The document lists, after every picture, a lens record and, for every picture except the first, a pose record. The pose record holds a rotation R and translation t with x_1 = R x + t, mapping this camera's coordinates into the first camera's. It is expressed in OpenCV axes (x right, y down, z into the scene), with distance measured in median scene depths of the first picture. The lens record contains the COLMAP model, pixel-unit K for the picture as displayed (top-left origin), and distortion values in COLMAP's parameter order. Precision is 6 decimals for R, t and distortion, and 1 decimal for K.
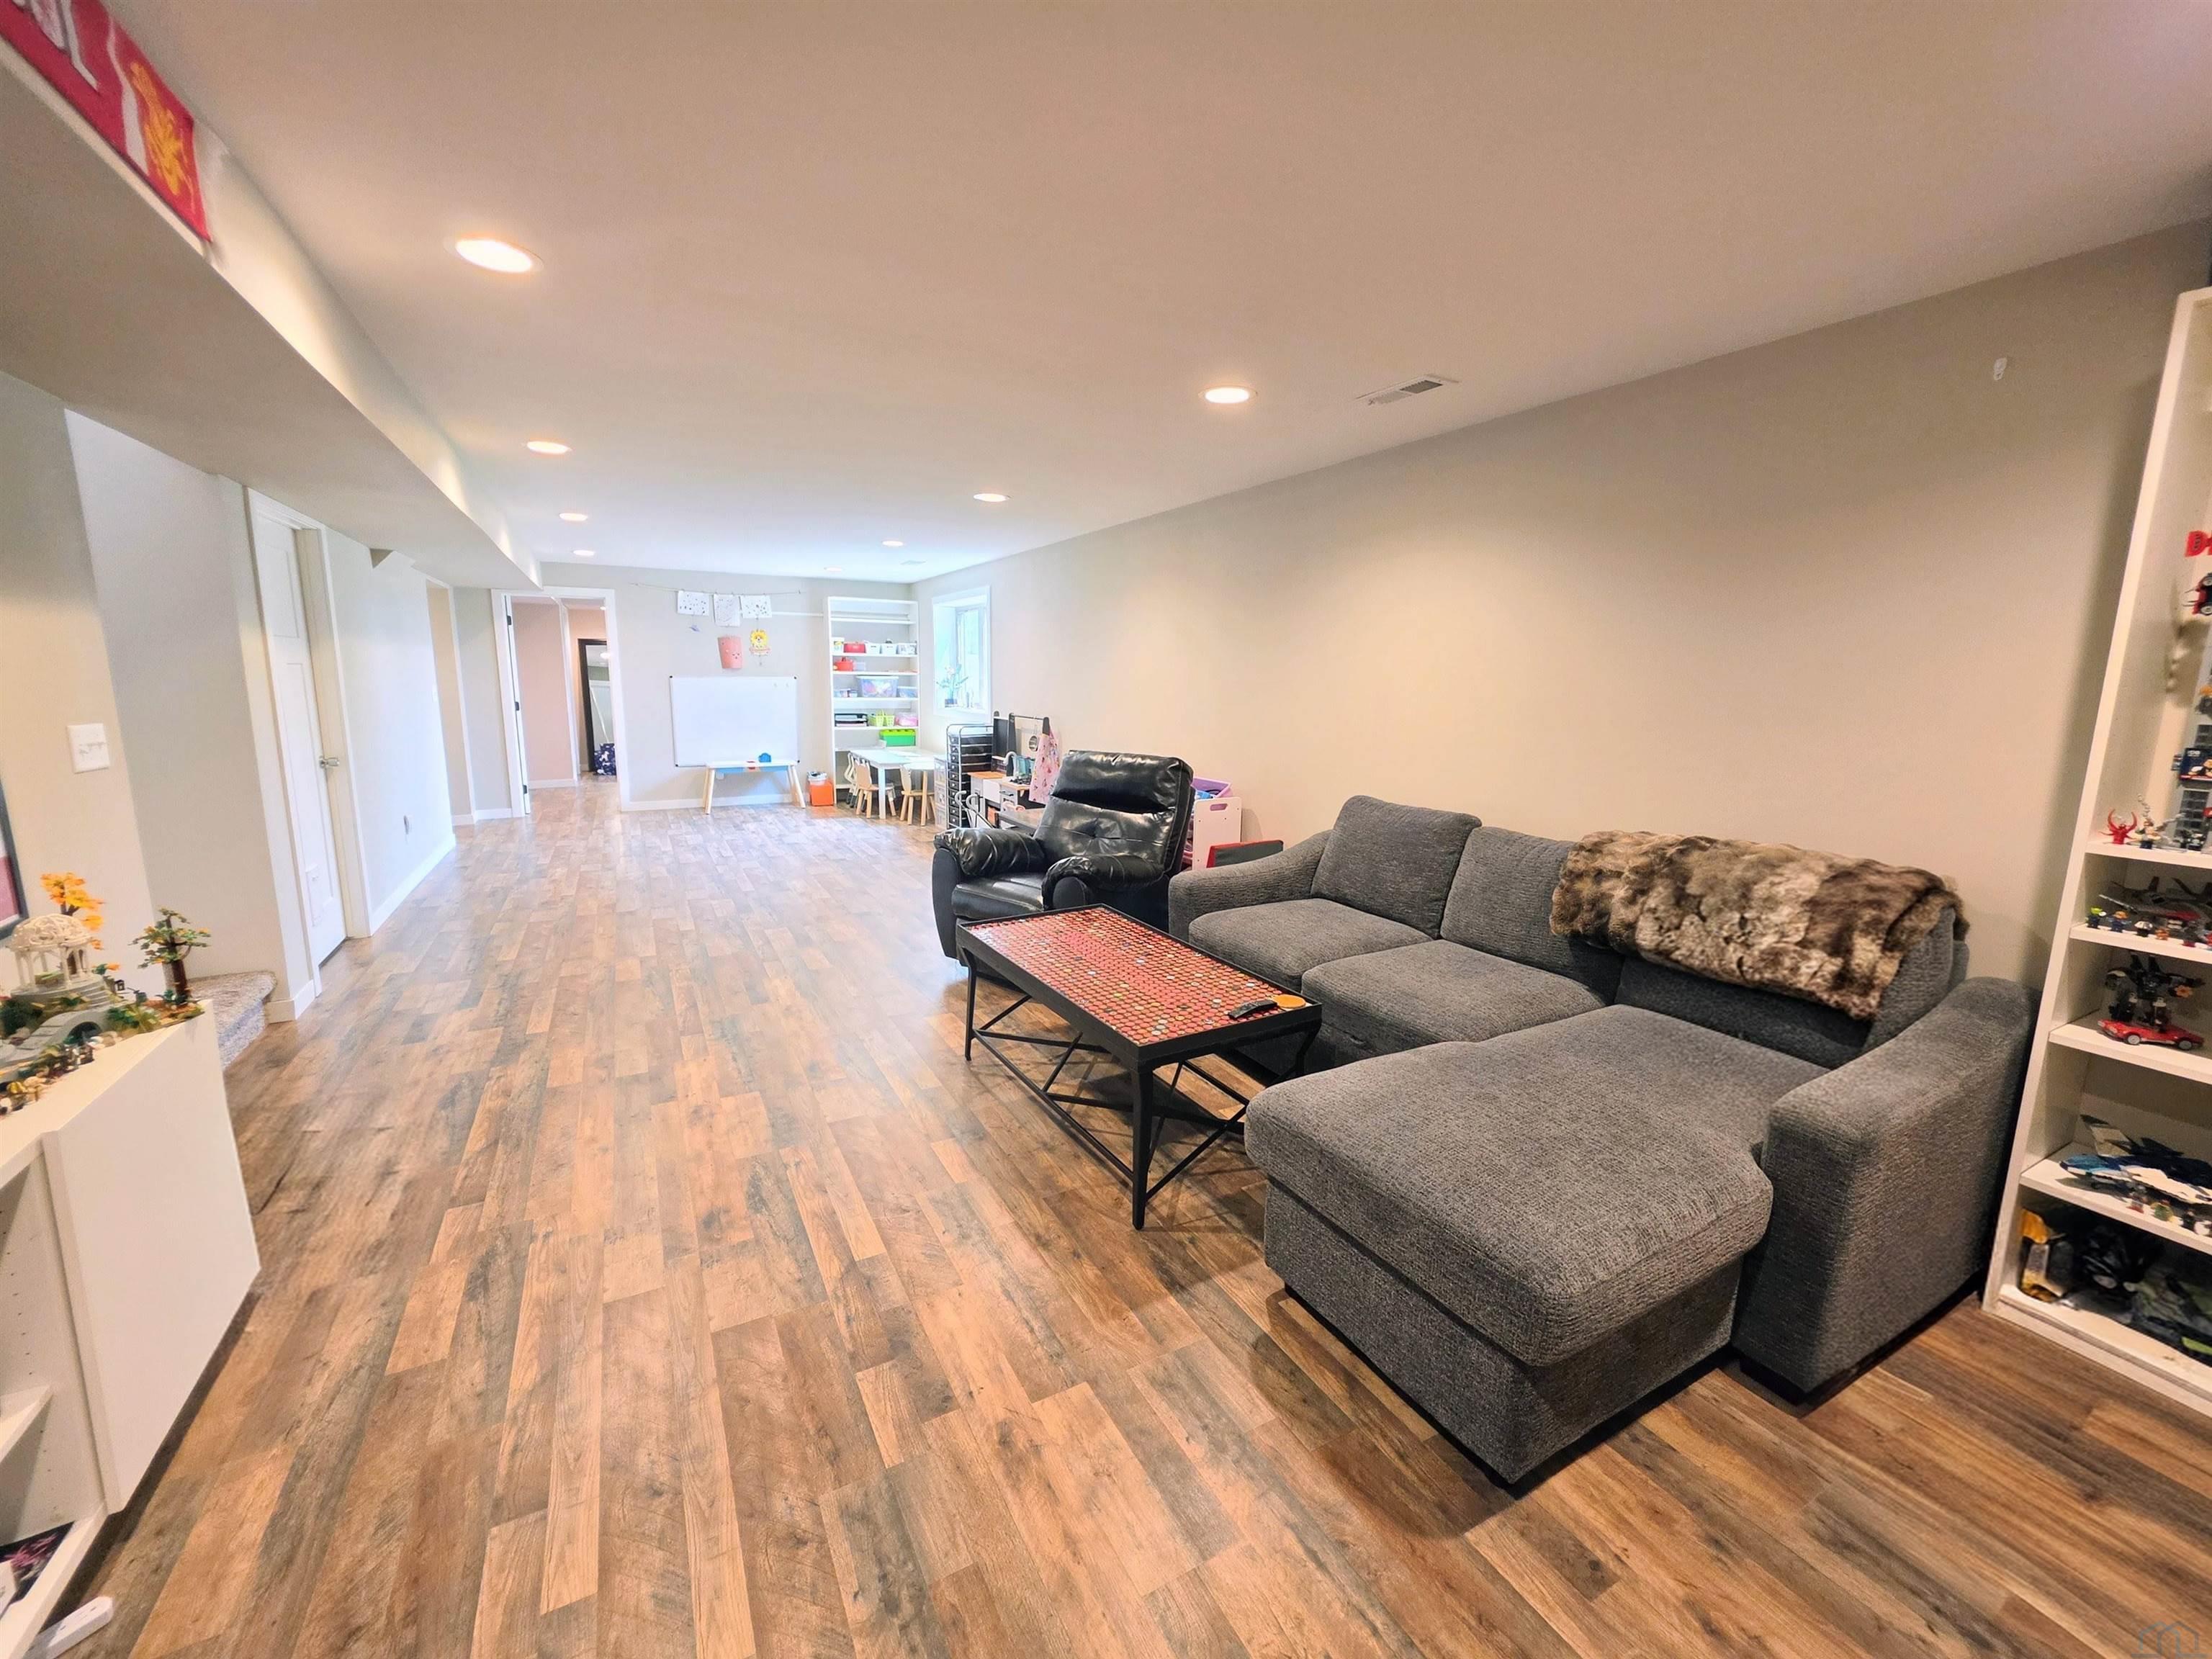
lens RADIAL K [[881.2, 0, 1099.2], [0, 881.2, 821.7], [0, 0, 1]] dist [-0.010651, -0.000147]
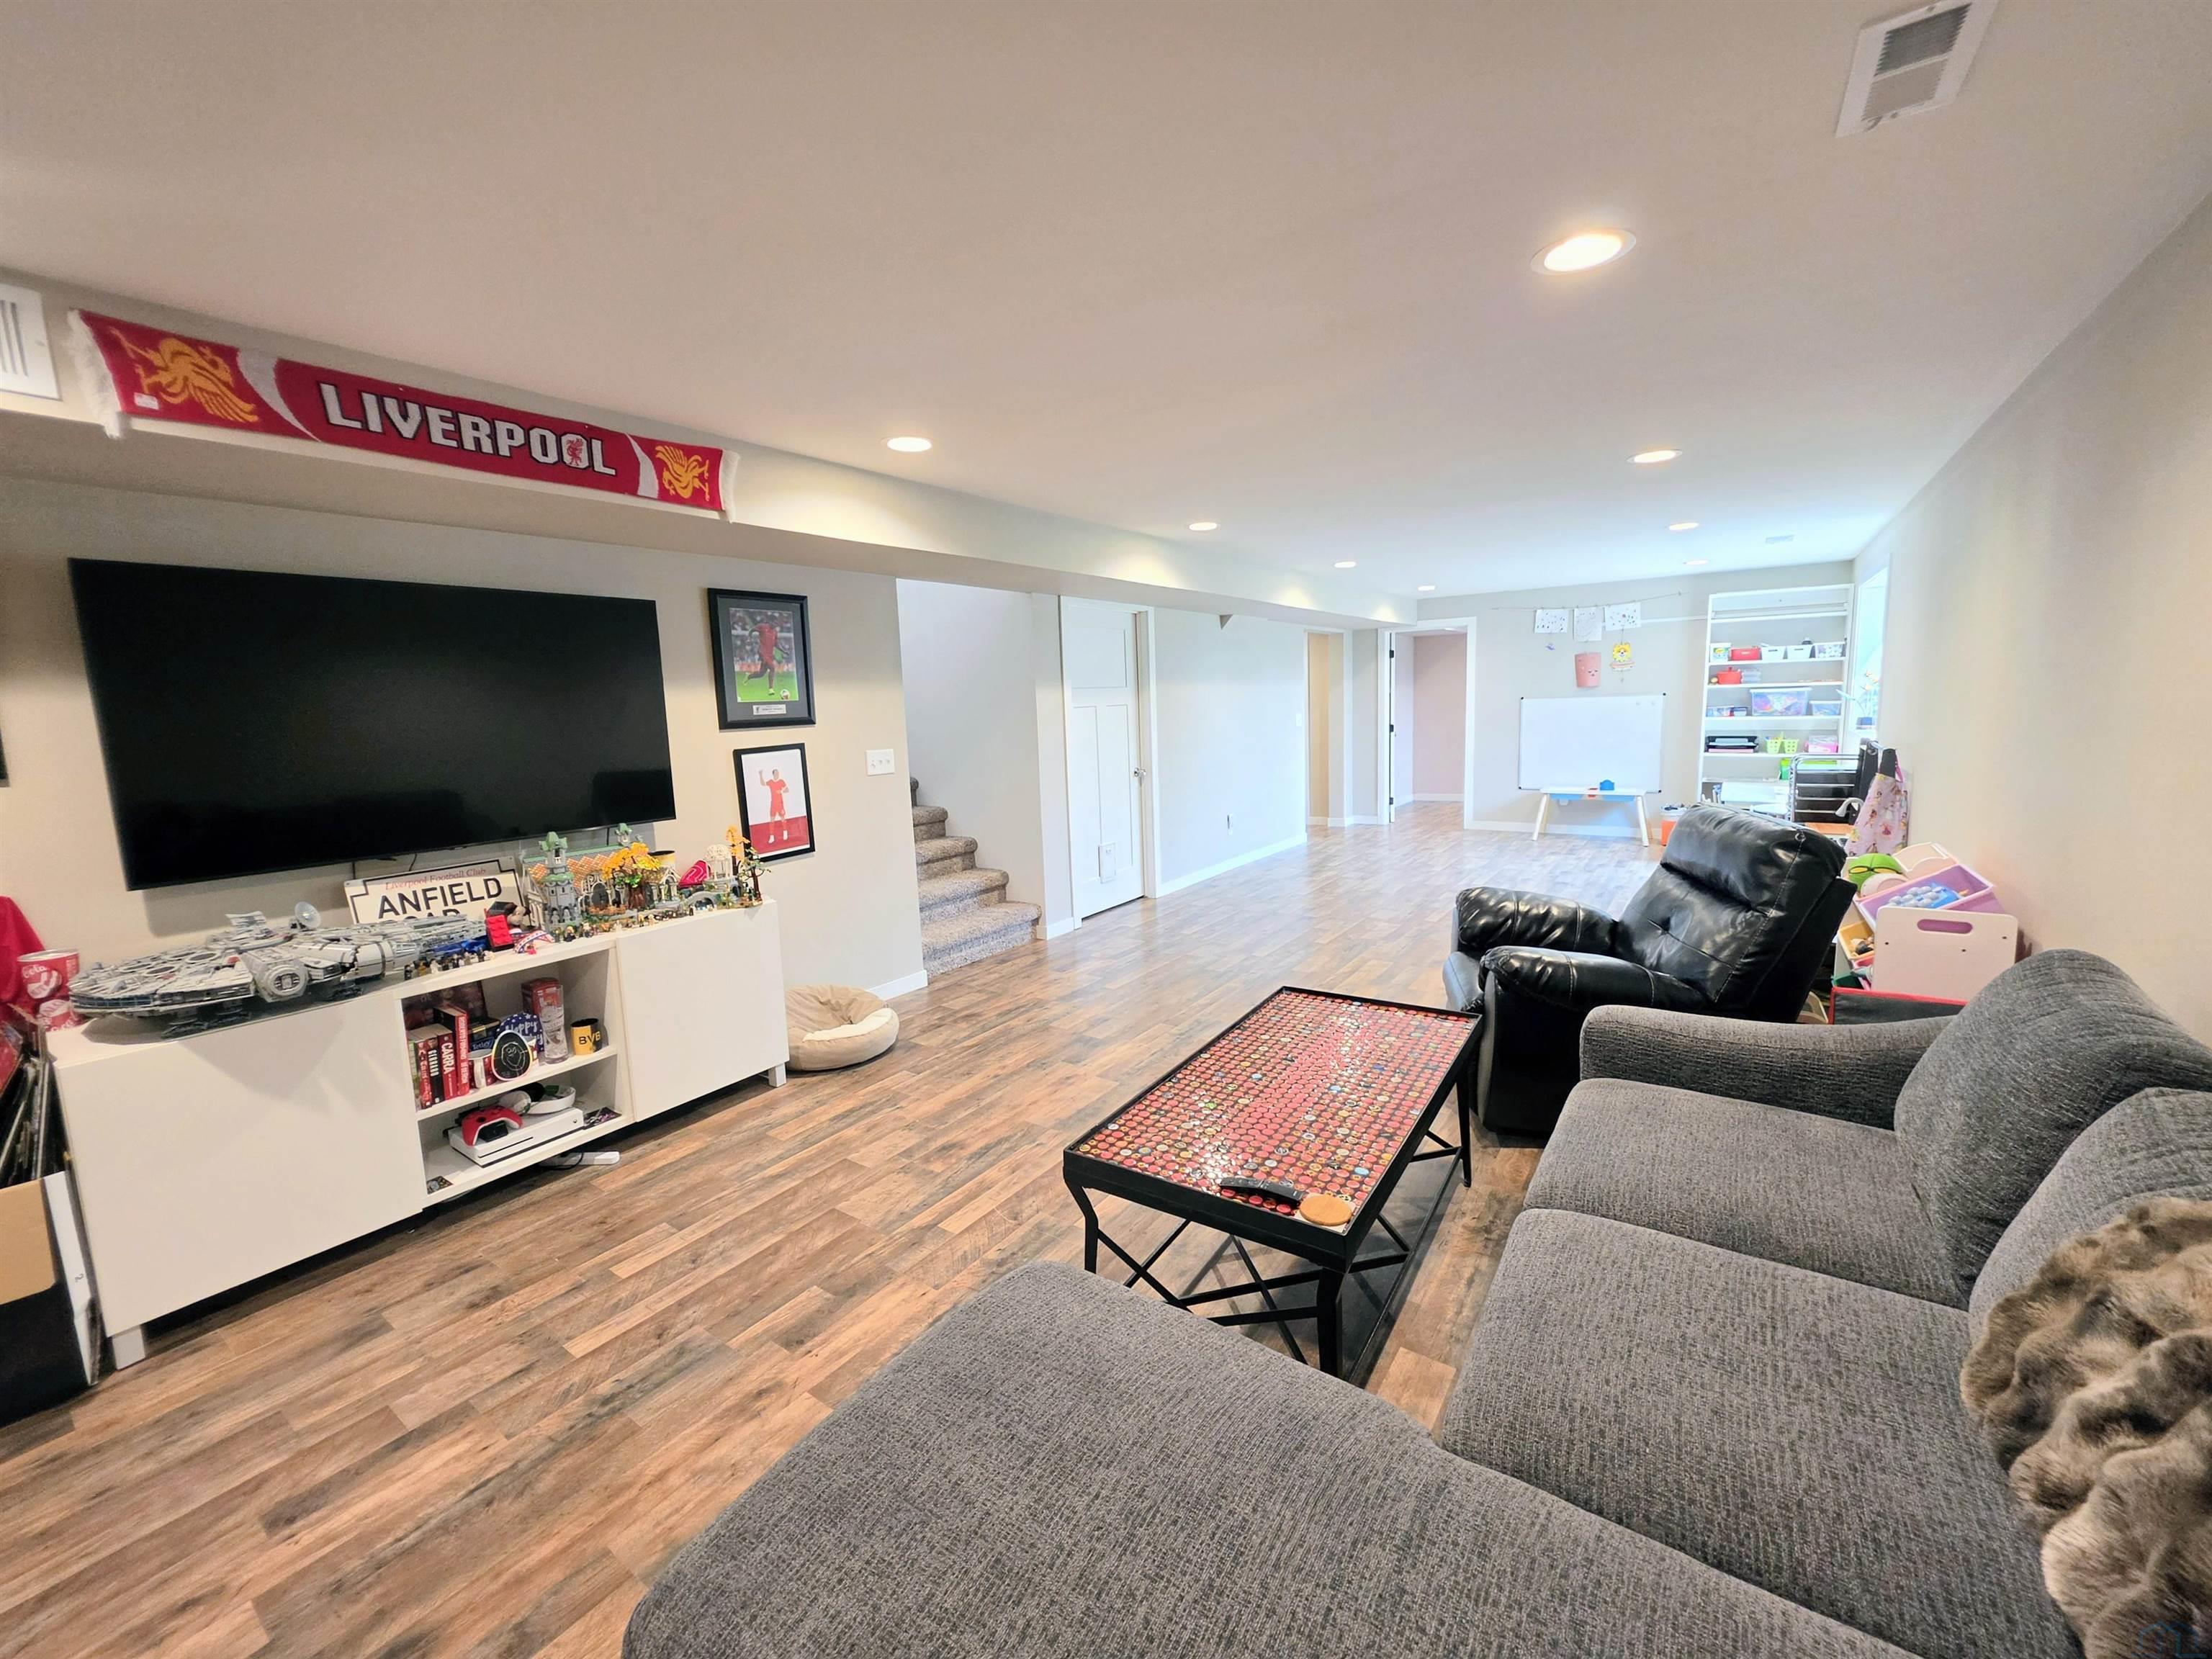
lens RADIAL K [[881.2, 0, 1113.4], [0, 881.2, 817.1], [0, 0, 1]] dist [-0.010651, -0.000147]
pose [[0.451736, 0.087020, -0.887898, 0.395367], [-0.106315, 0.993391, 0.043269, -0.054134], [0.885794, 0.074851, 0.458002, 0.309204]]
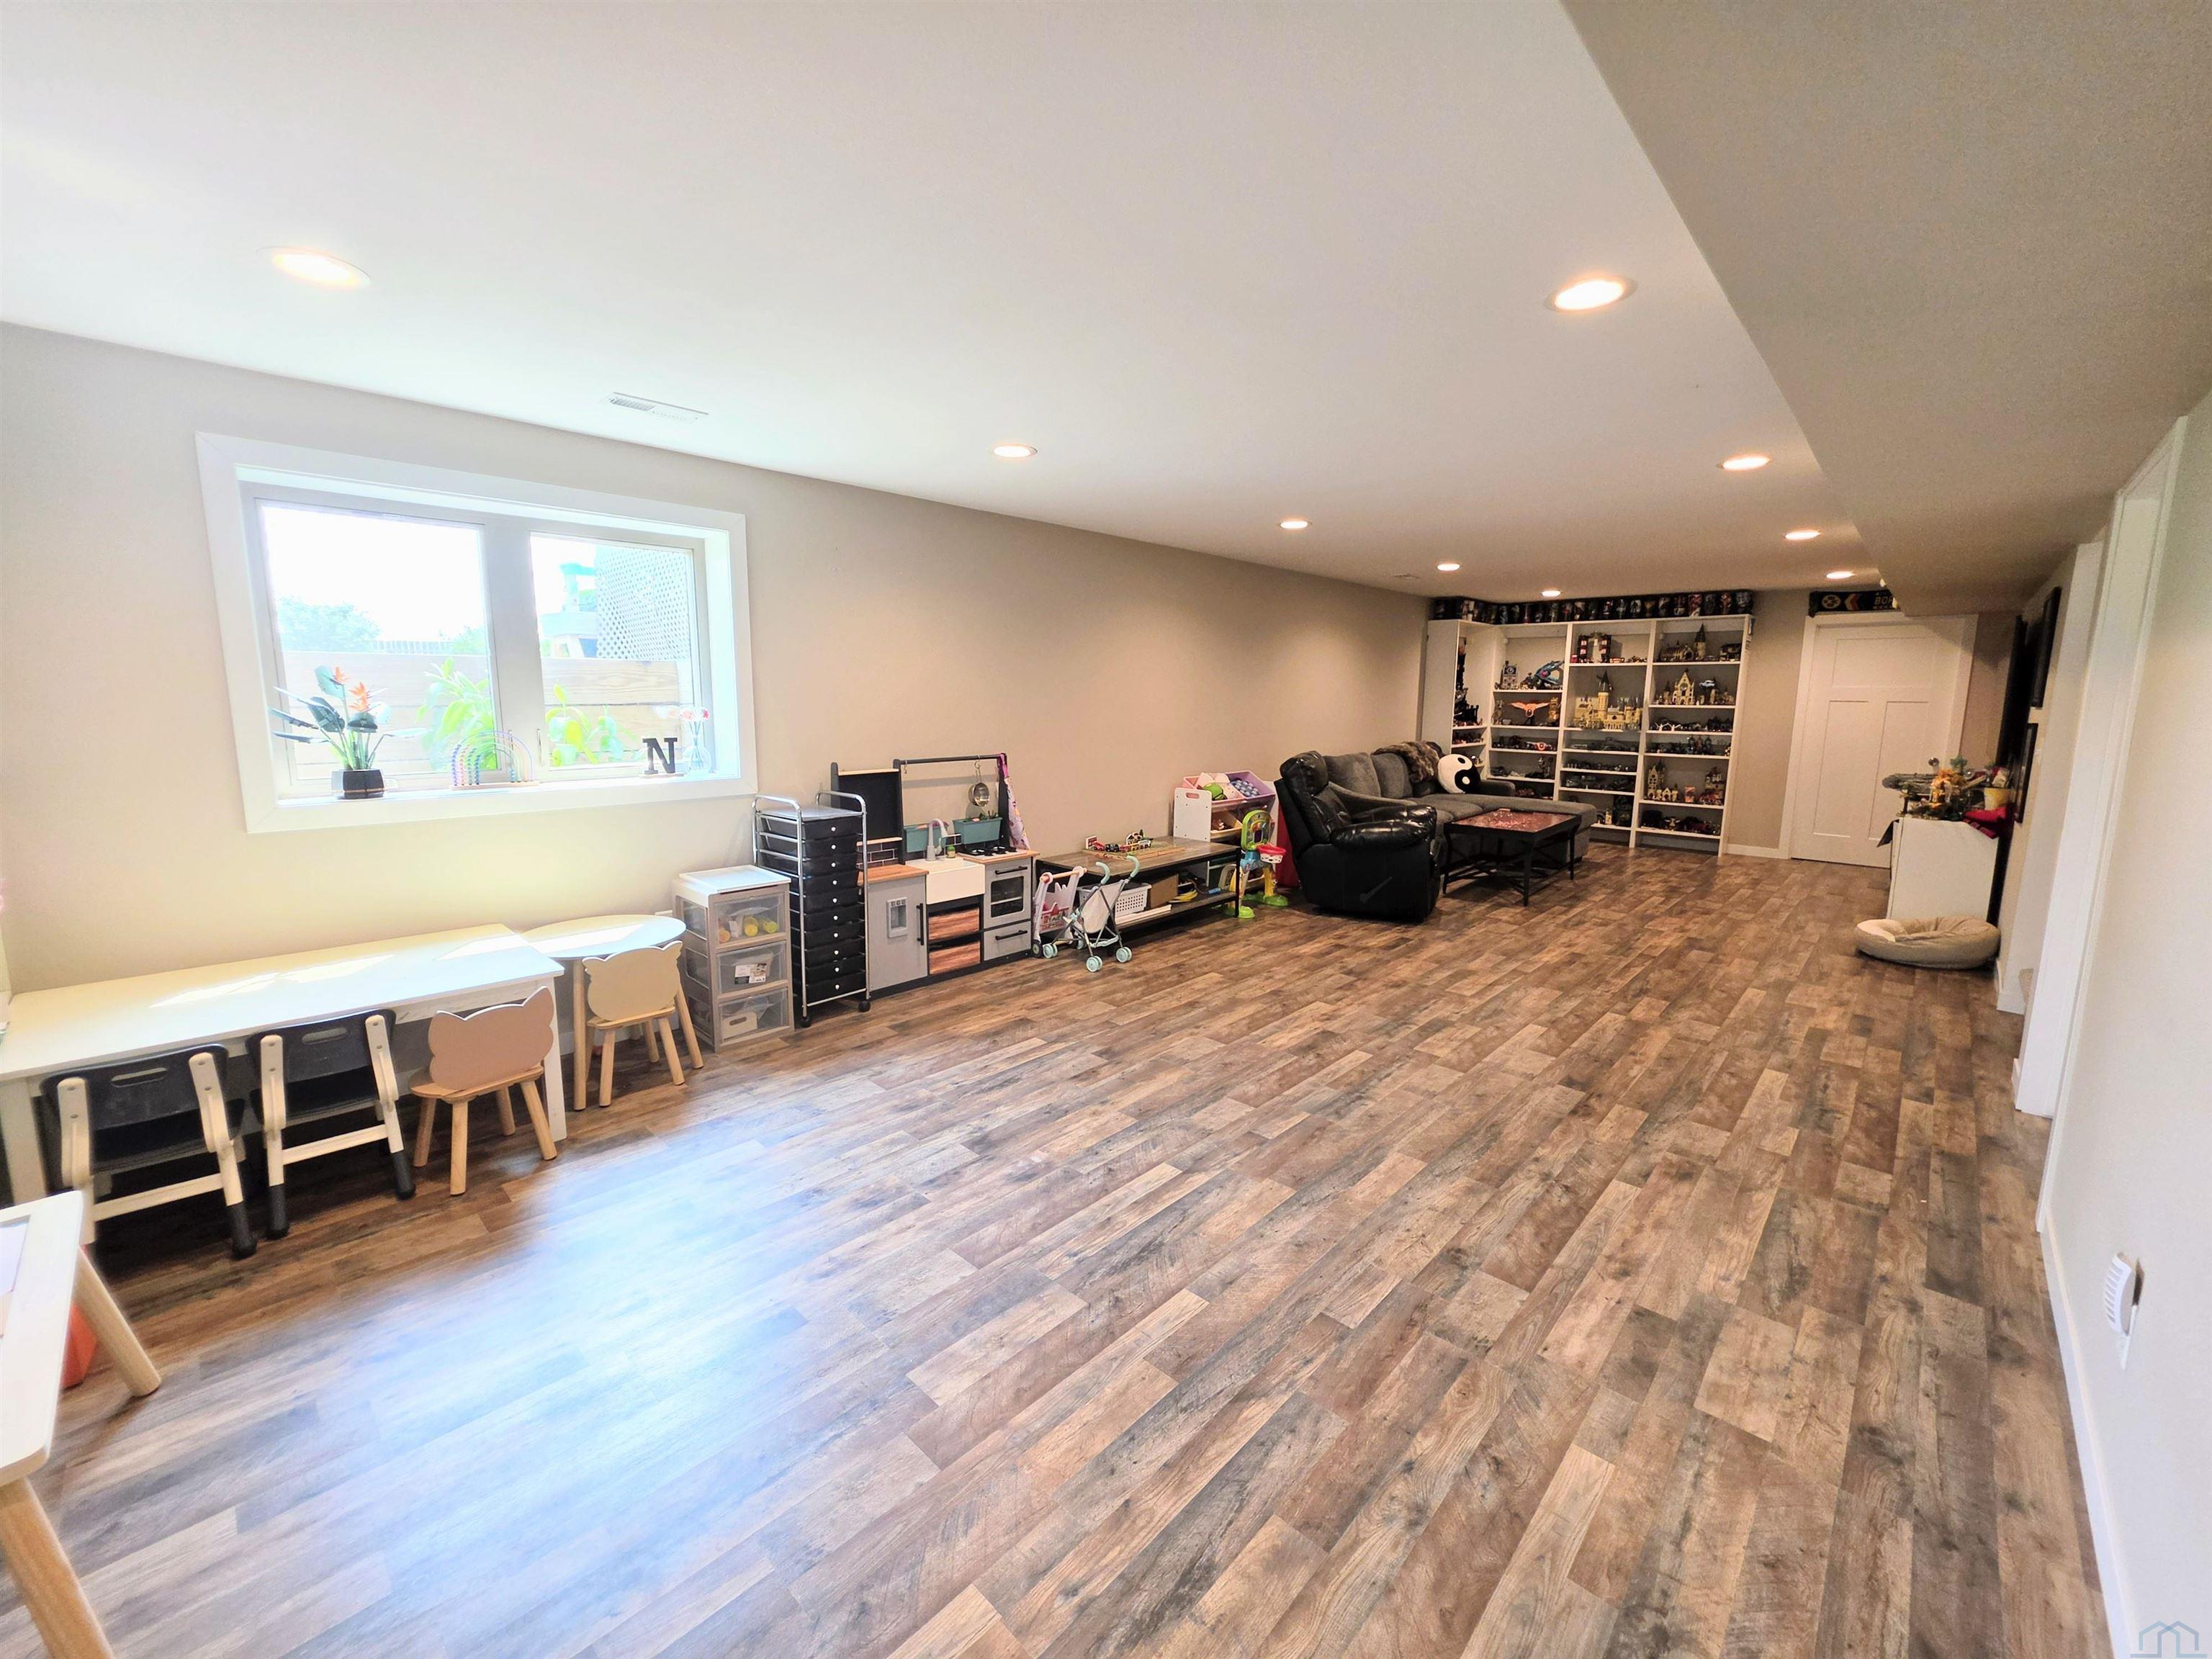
lens RADIAL K [[881.2, 0, 1083.7], [0, 881.2, 829.7], [0, 0, 1]] dist [-0.010651, -0.000147]
pose [[-0.291259, -0.166667, 0.942014, -1.195909], [0.151994, 0.964136, 0.217575, -0.321195], [-0.944493, 0.206551, -0.255481, 1.739046]]
